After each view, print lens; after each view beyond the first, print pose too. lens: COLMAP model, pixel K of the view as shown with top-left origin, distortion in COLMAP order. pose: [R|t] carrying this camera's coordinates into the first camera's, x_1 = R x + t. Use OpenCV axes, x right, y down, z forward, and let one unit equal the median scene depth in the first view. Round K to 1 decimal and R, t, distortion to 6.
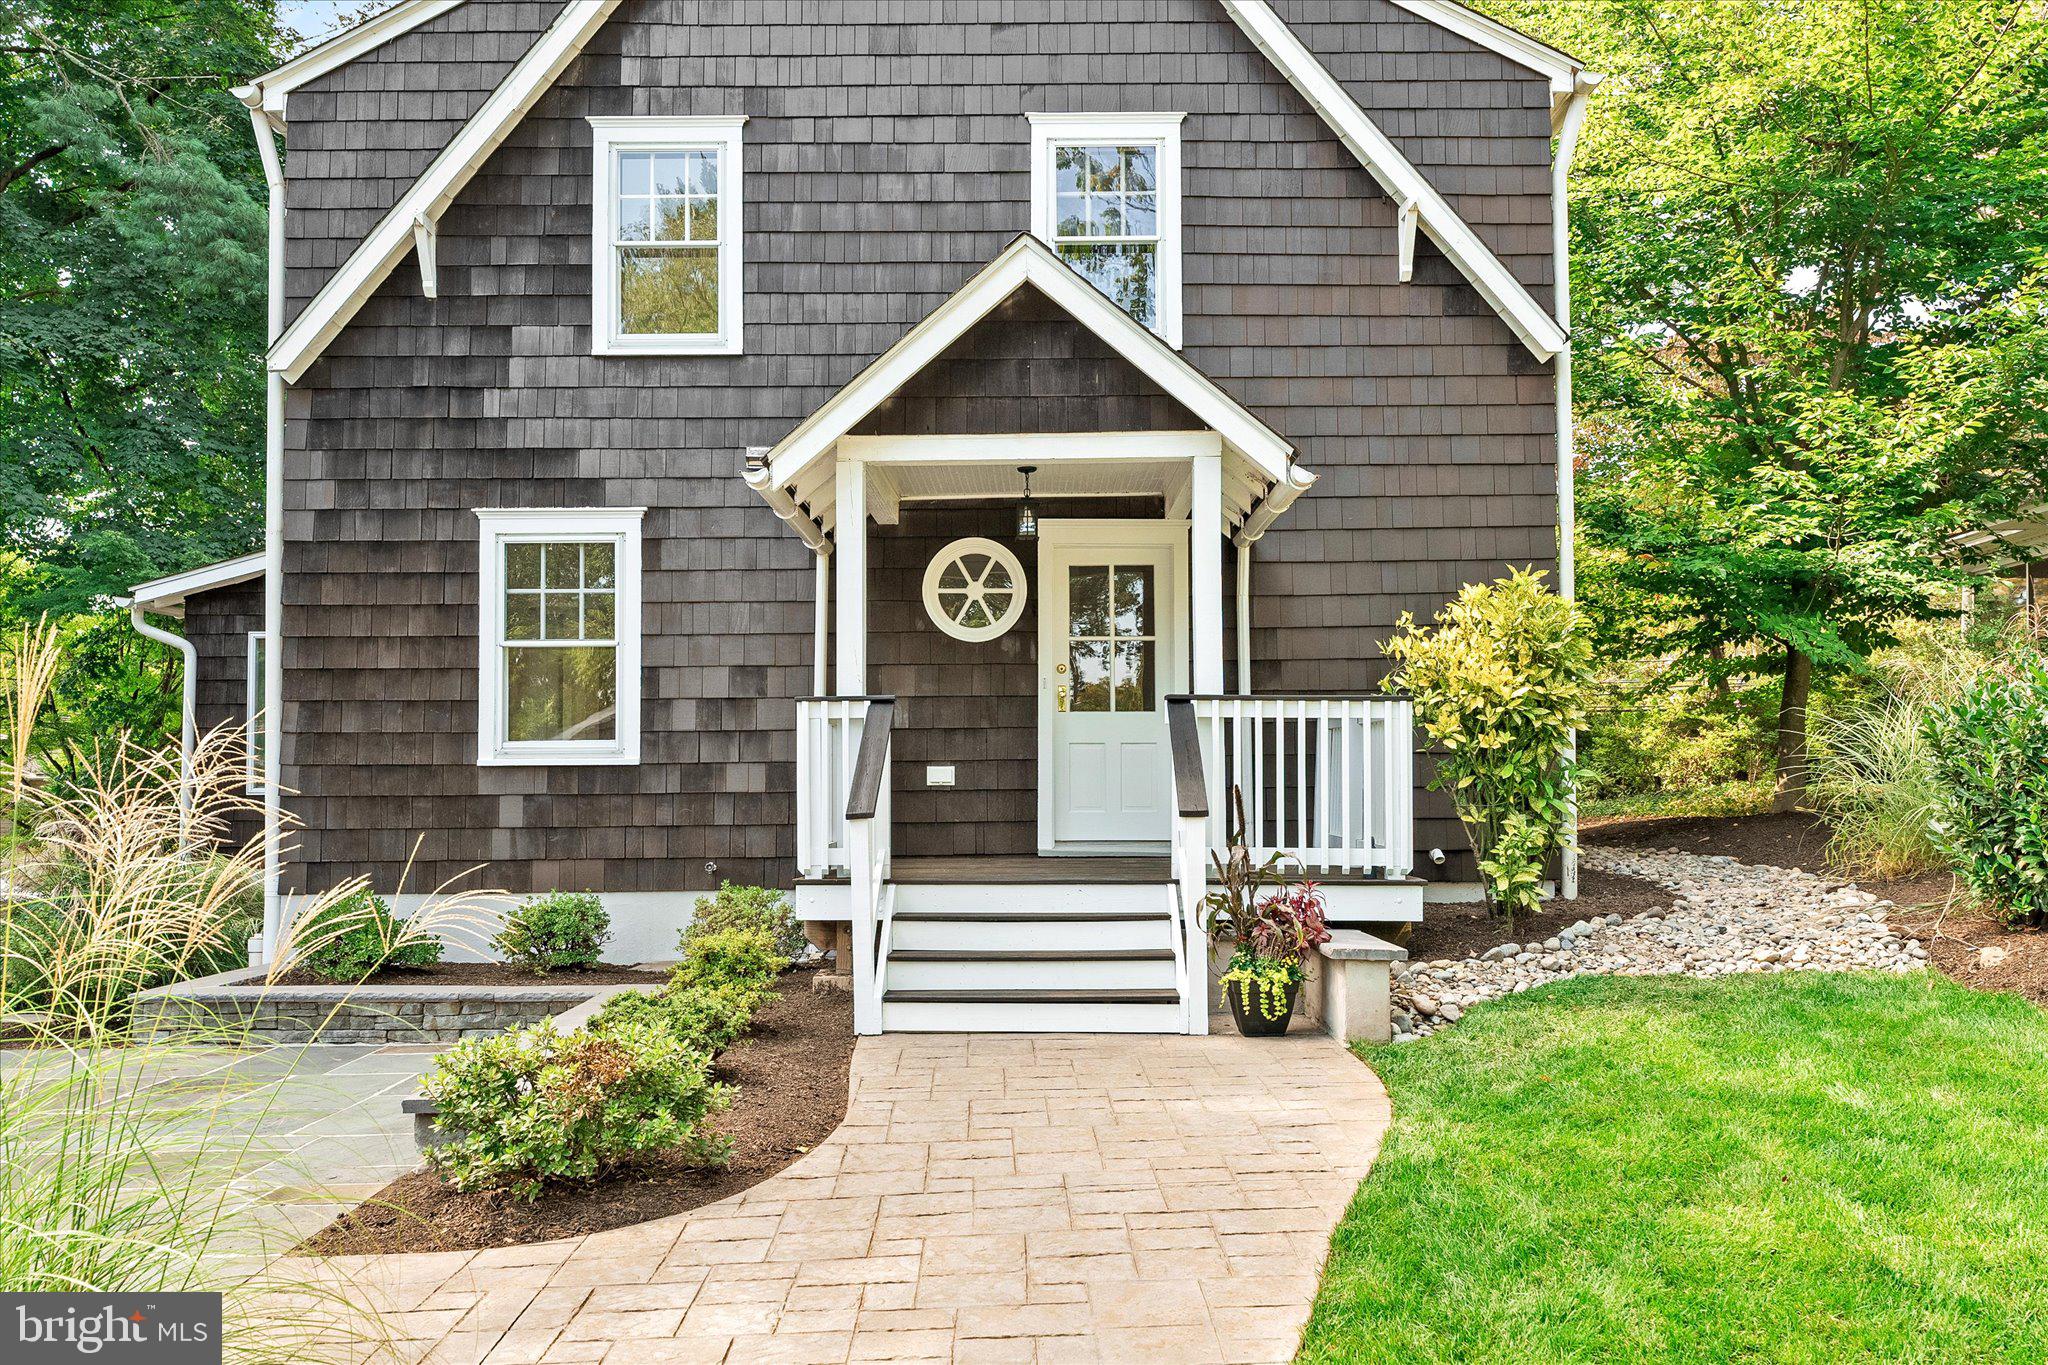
lens RADIAL K [[1670.8, 0, 1027.5], [0, 1670.8, 753.6], [0, 0, 1]] dist [-0.008758, -0.007787]
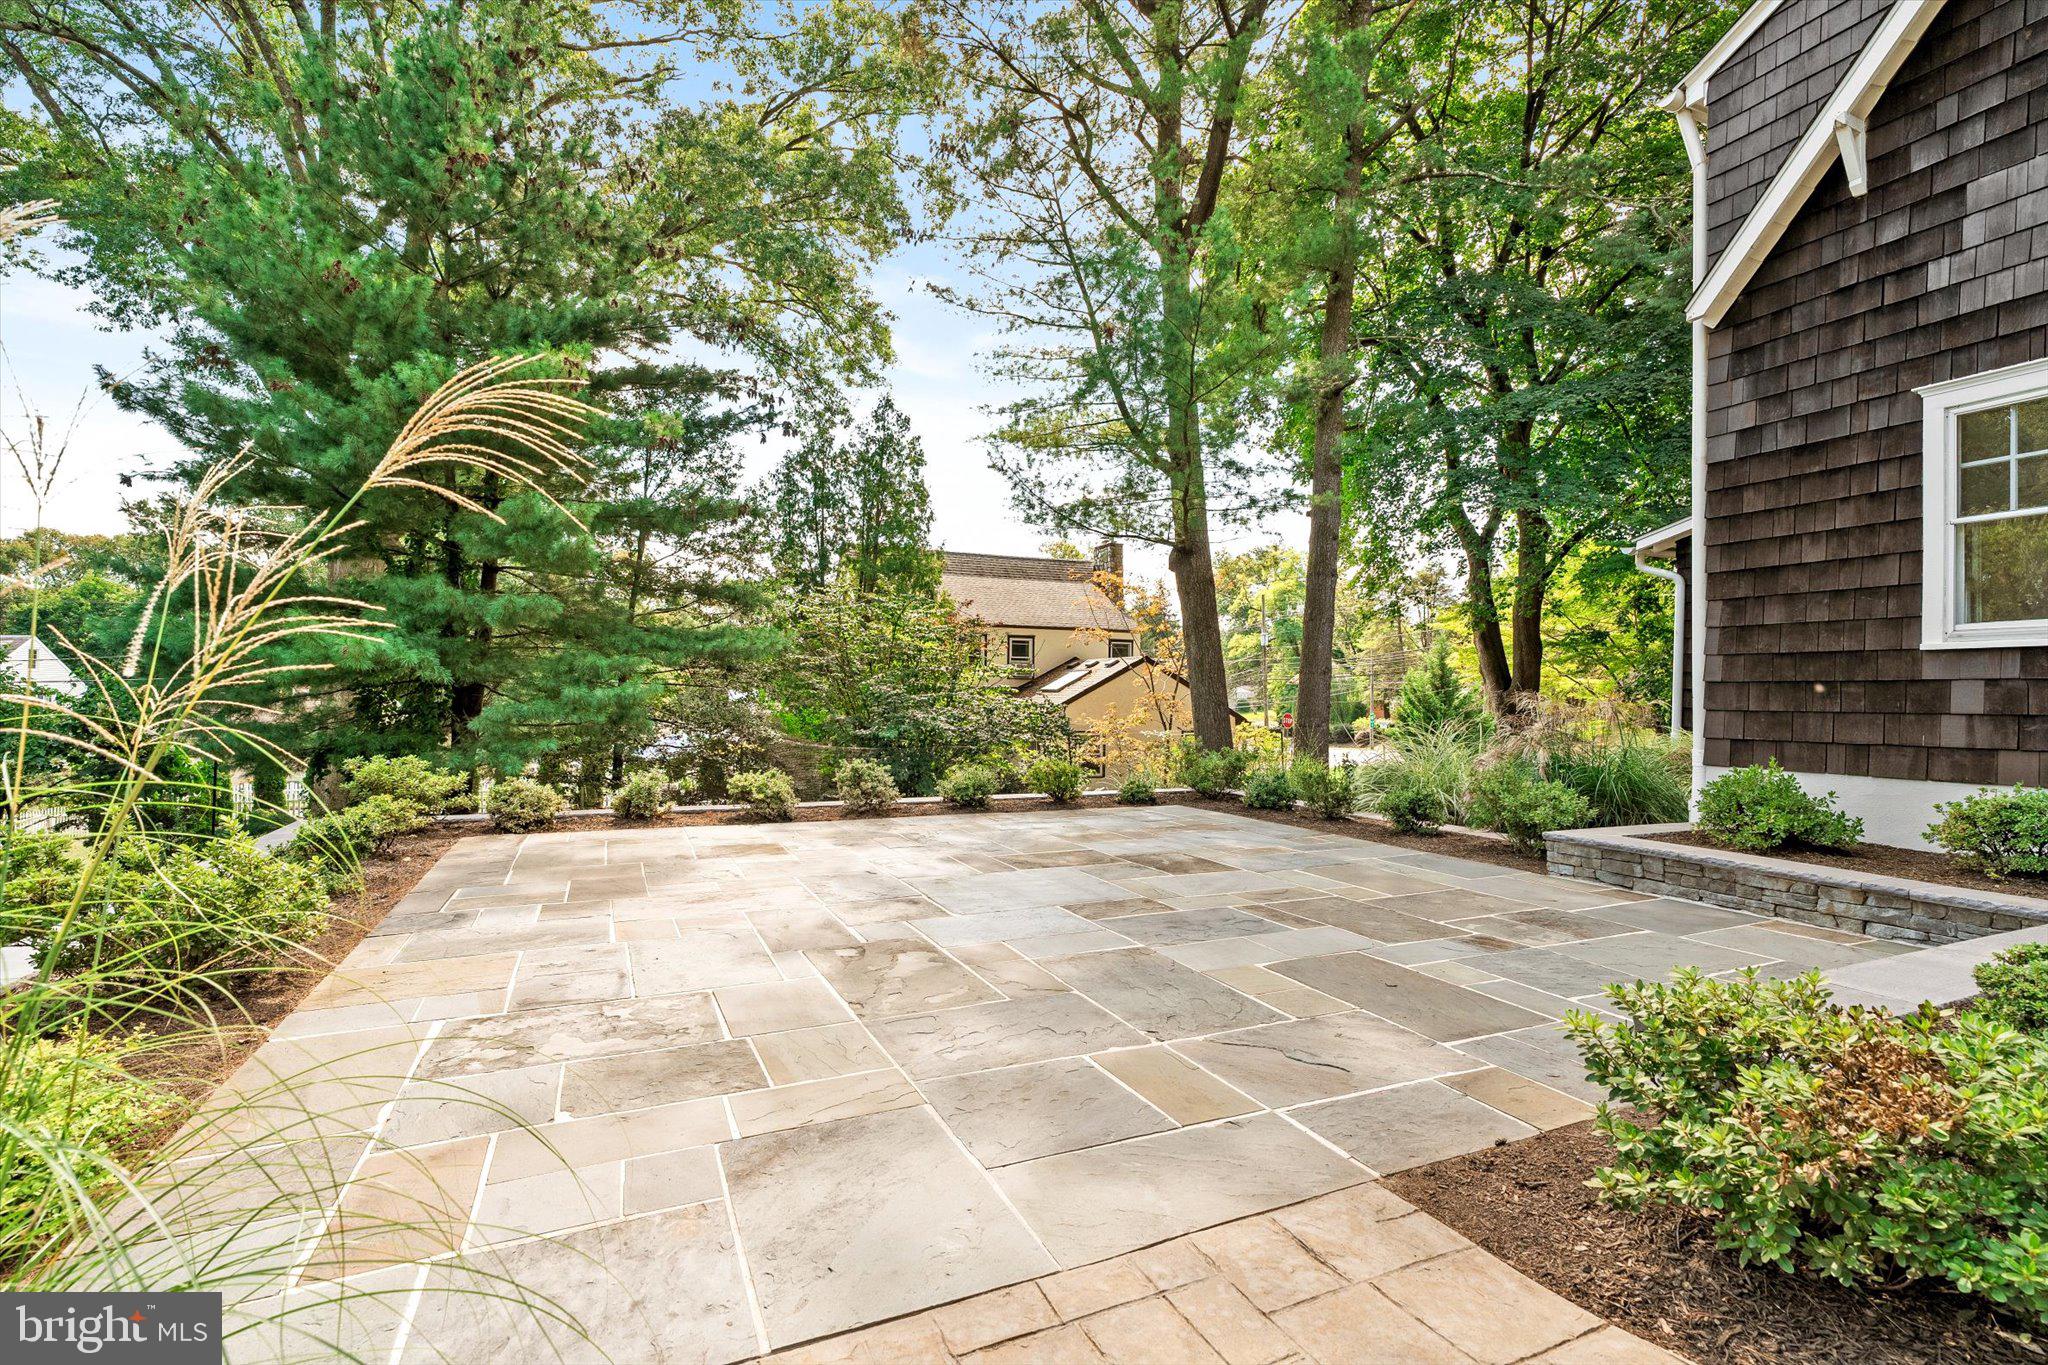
lens RADIAL K [[923.5, 0, 1024.0], [0, 923.5, 682.5], [0, 0, 1]] dist [-0.000555, 0.000982]
pose [[0.398604, -0.000730, -0.917123, -0.041876], [0.005425, 0.999984, 0.001562, 0.022778], [0.917107, -0.005598, 0.398601, 0.300811]]
